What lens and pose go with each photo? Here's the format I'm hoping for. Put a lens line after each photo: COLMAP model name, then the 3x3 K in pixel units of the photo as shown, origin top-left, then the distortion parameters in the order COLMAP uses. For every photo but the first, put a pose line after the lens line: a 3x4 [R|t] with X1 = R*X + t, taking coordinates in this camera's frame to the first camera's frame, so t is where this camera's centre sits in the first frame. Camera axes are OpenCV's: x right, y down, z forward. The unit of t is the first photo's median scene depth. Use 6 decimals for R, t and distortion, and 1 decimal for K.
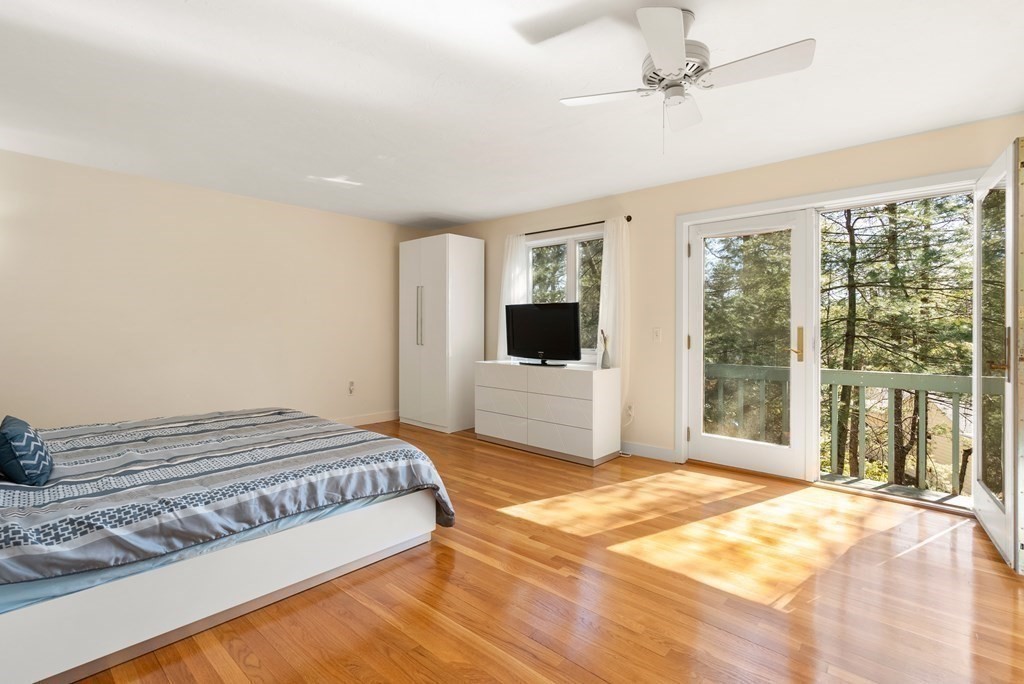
lens RADIAL K [[468.0, 0, 507.7], [0, 468.0, 335.7], [0, 0, 1]] dist [-0.004248, 0.002085]
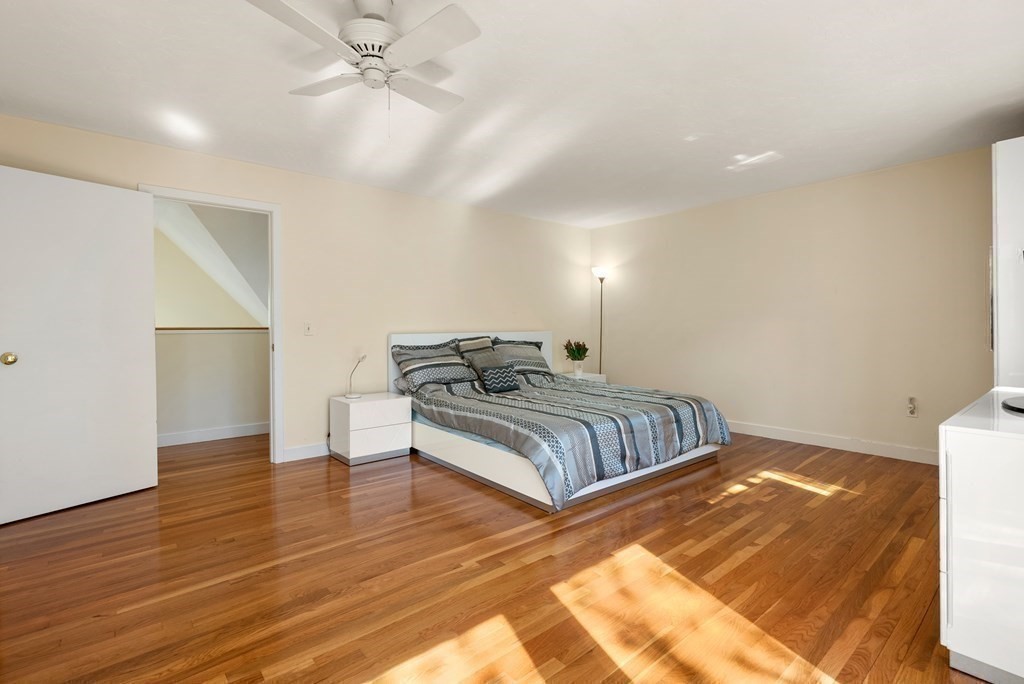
lens RADIAL K [[468.0, 0, 506.6], [0, 468.0, 334.7], [0, 0, 1]] dist [-0.004248, 0.002085]
pose [[-0.128386, 0.013637, -0.991631, 0.736985], [-0.009704, 0.999840, 0.015006, -0.002330], [0.991677, 0.011549, -0.128233, 0.802274]]
